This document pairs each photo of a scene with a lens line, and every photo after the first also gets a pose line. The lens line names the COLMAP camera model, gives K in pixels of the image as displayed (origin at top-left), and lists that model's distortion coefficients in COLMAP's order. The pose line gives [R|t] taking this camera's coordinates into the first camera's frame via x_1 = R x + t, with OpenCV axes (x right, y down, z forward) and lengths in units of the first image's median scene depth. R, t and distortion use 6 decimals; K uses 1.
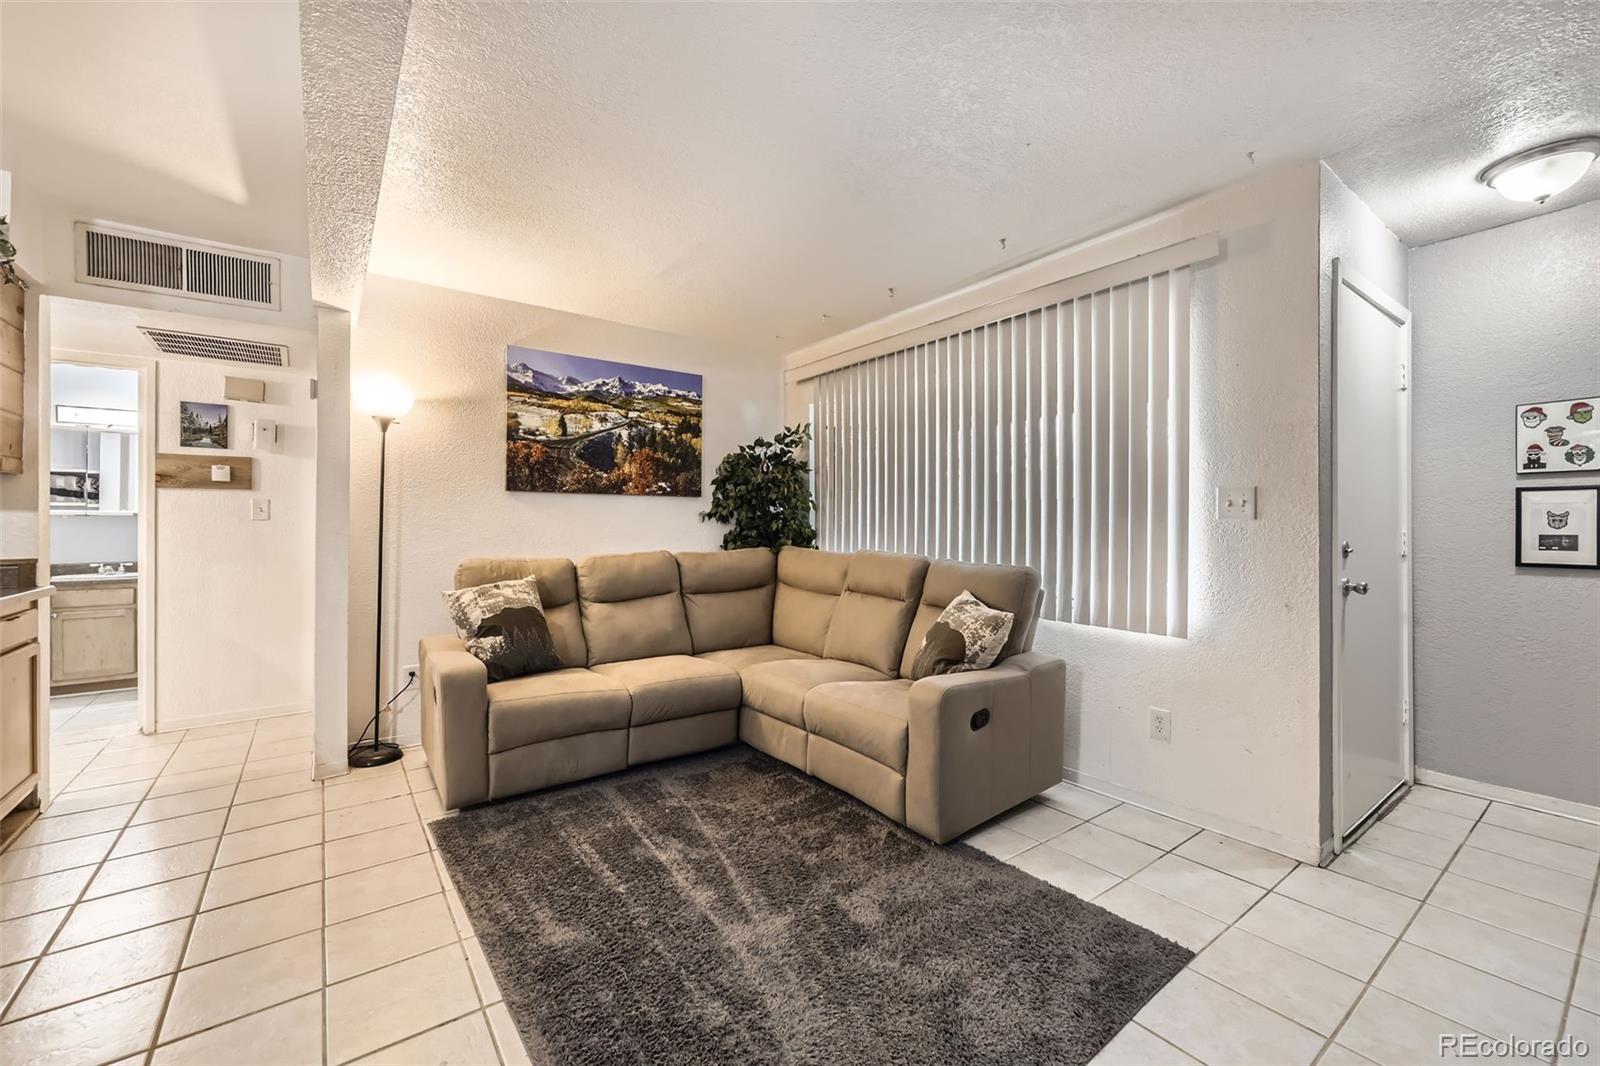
lens RADIAL K [[647.7, 0, 795.9], [0, 647.7, 523.5], [0, 0, 1]] dist [0.009247, -0.002199]
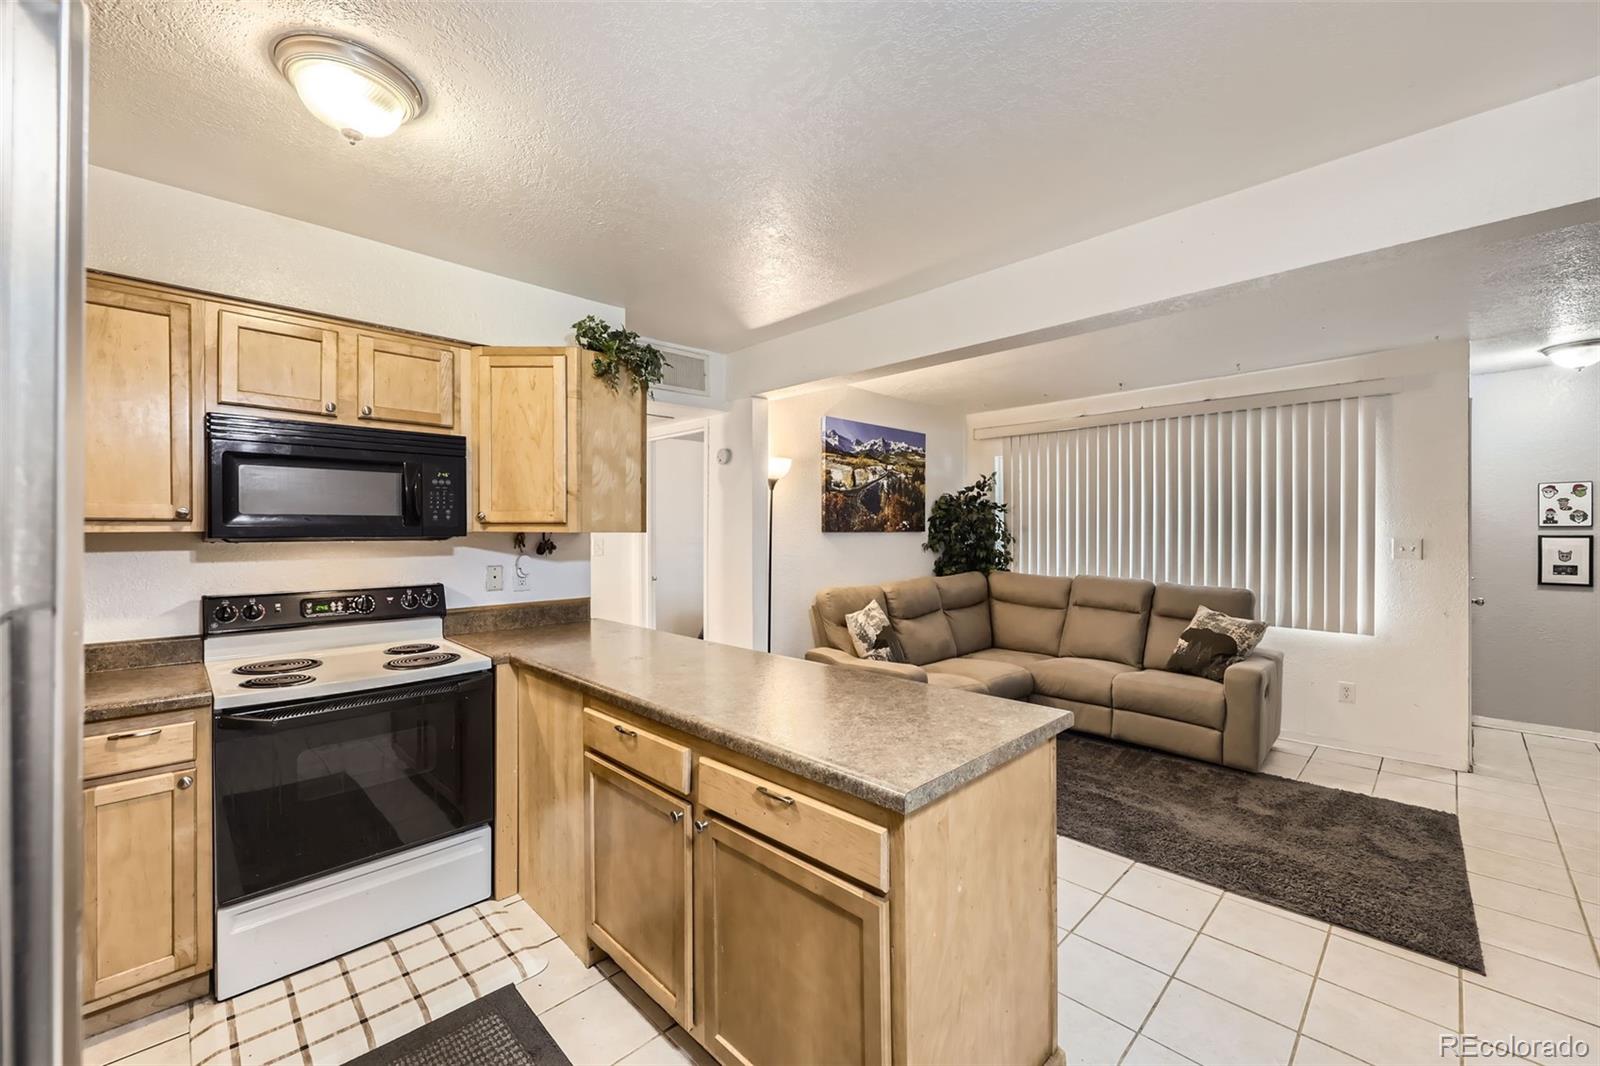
lens RADIAL K [[642.4, 0, 797.1], [0, 642.4, 534.5], [0, 0, 1]] dist [0.007580, -0.000054]
pose [[0.989448, -0.004876, 0.144806, -0.753772], [0.003388, 0.999939, 0.010523, -0.065480], [-0.144849, -0.009921, 0.989404, -0.248648]]
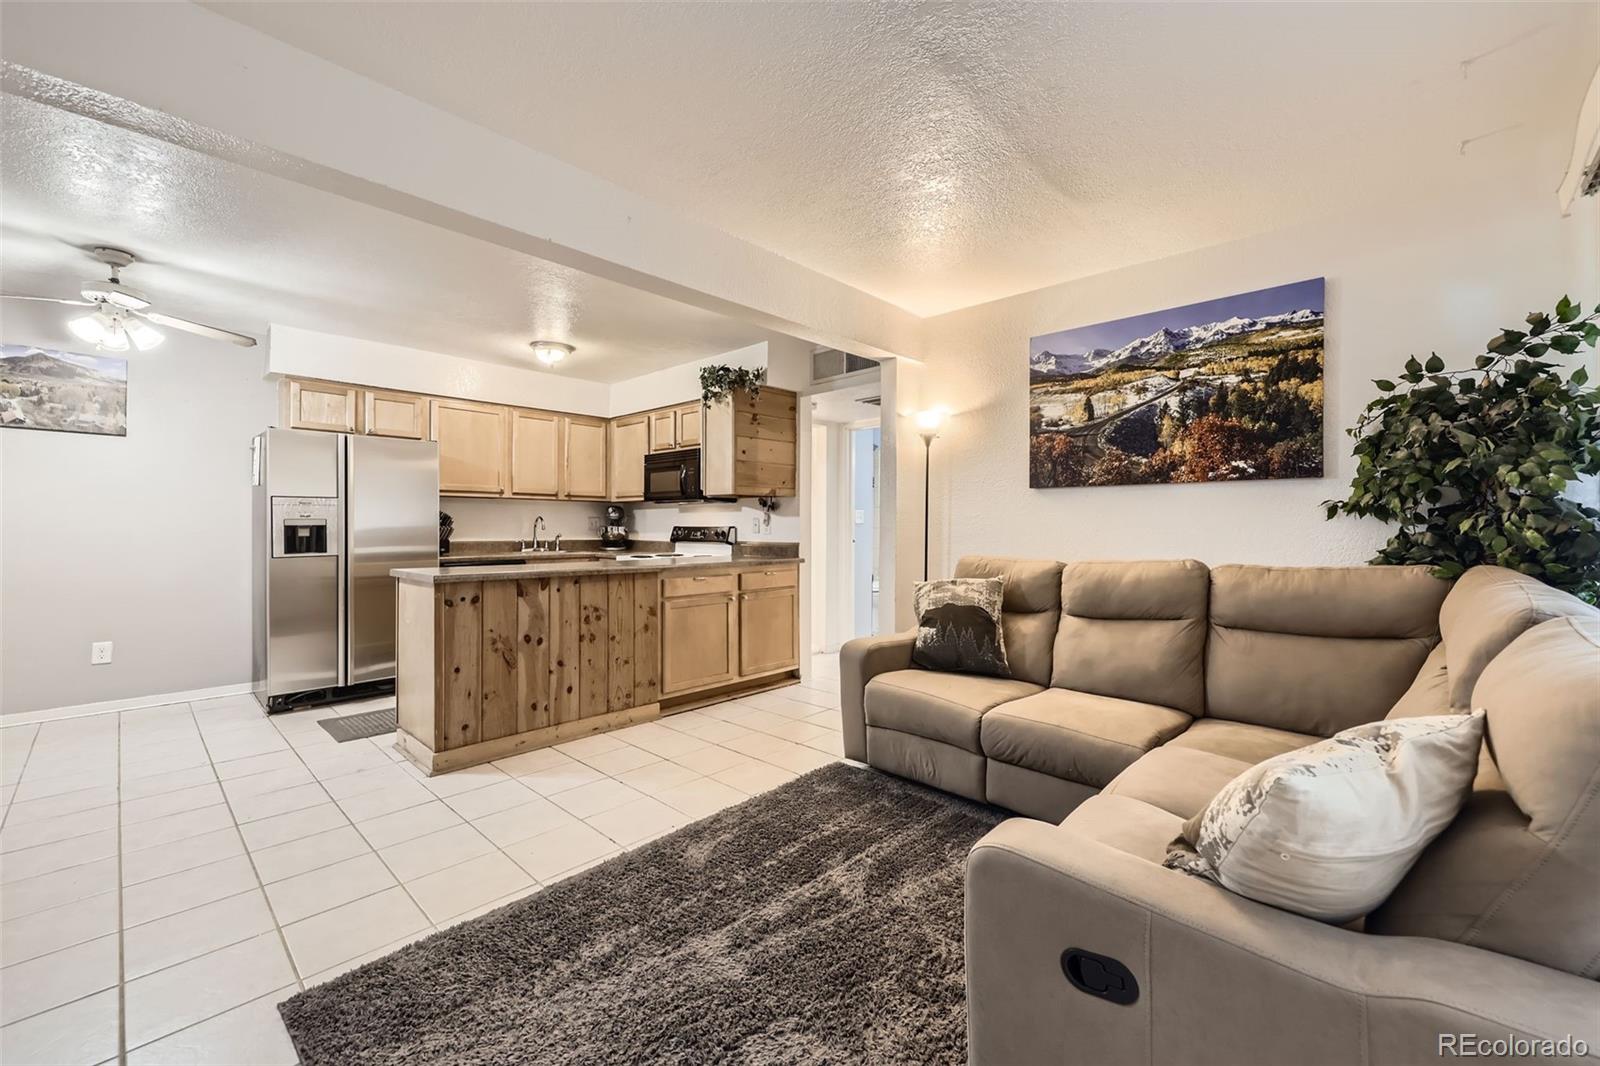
lens RADIAL K [[647.7, 0, 792.3], [0, 647.7, 527.3], [0, 0, 1]] dist [0.009247, -0.002199]
pose [[0.171807, 0.002591, -0.985127, 0.494651], [0.001353, 0.999995, 0.002866, 0.004713], [0.985130, -0.001825, 0.171803, 0.536067]]
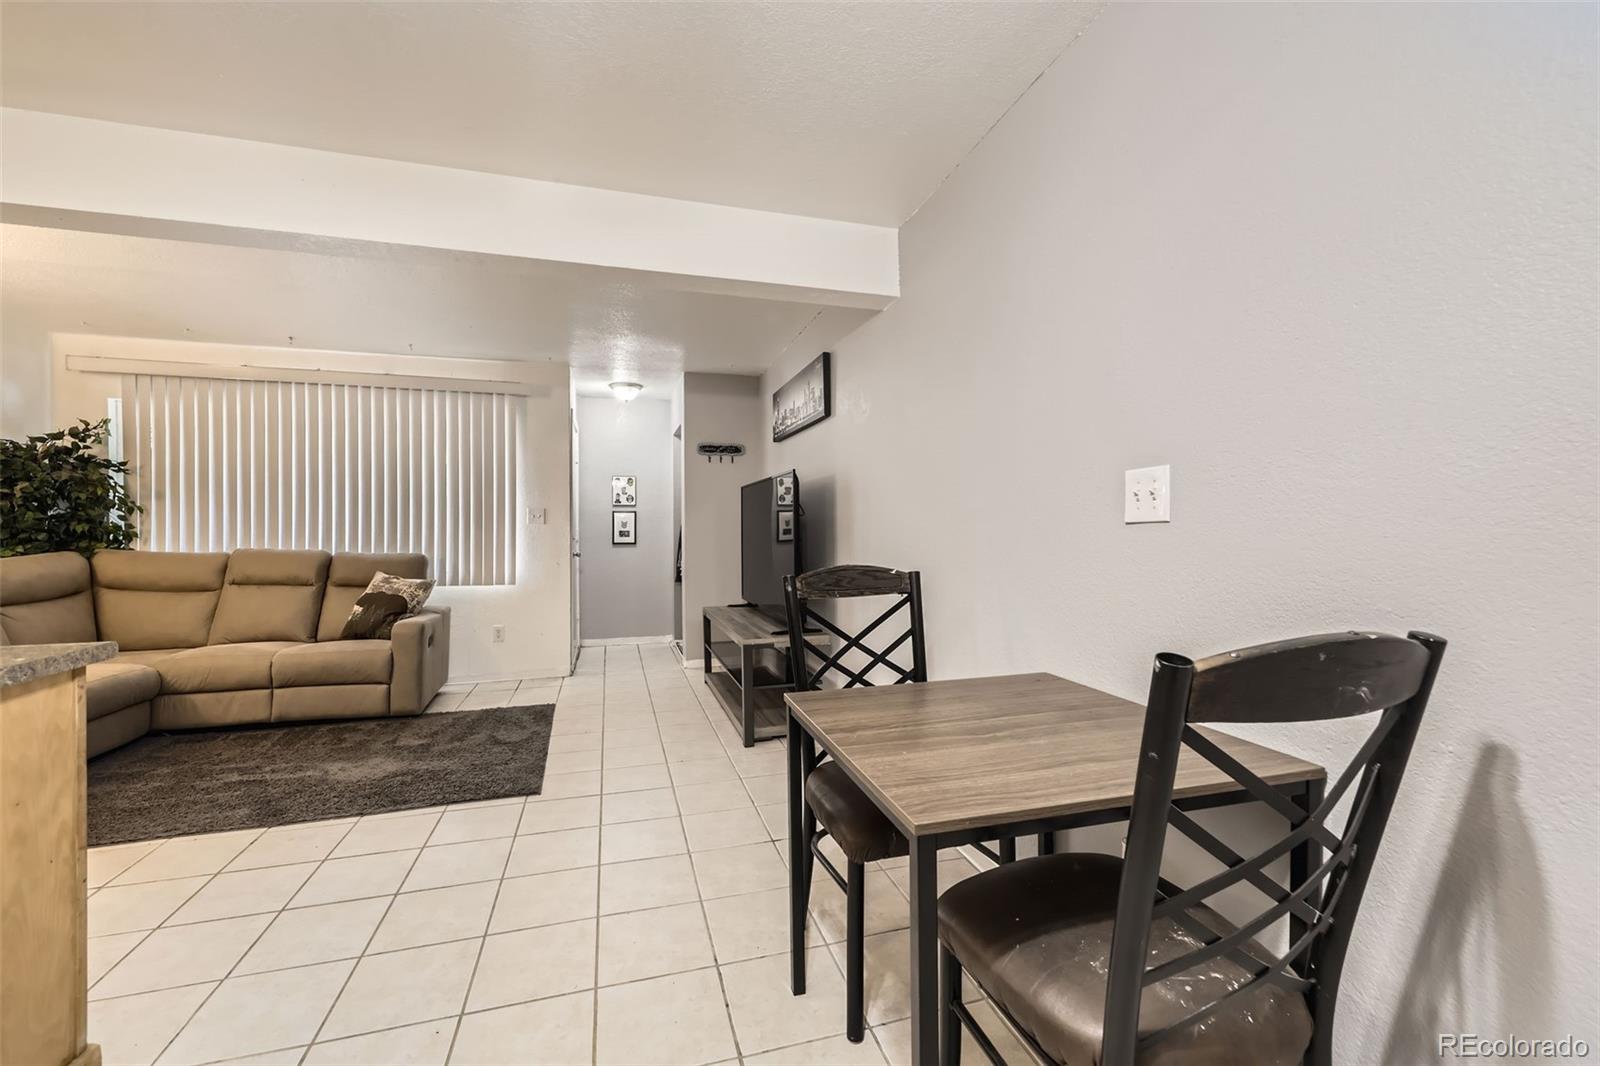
lens RADIAL K [[647.7, 0, 791.6], [0, 647.7, 526.0], [0, 0, 1]] dist [0.009247, -0.002199]
pose [[0.349923, -0.000010, 0.936779, -0.722846], [-0.002041, 0.999998, 0.000773, -0.002609], [-0.936776, -0.002183, 0.349922, -0.357811]]
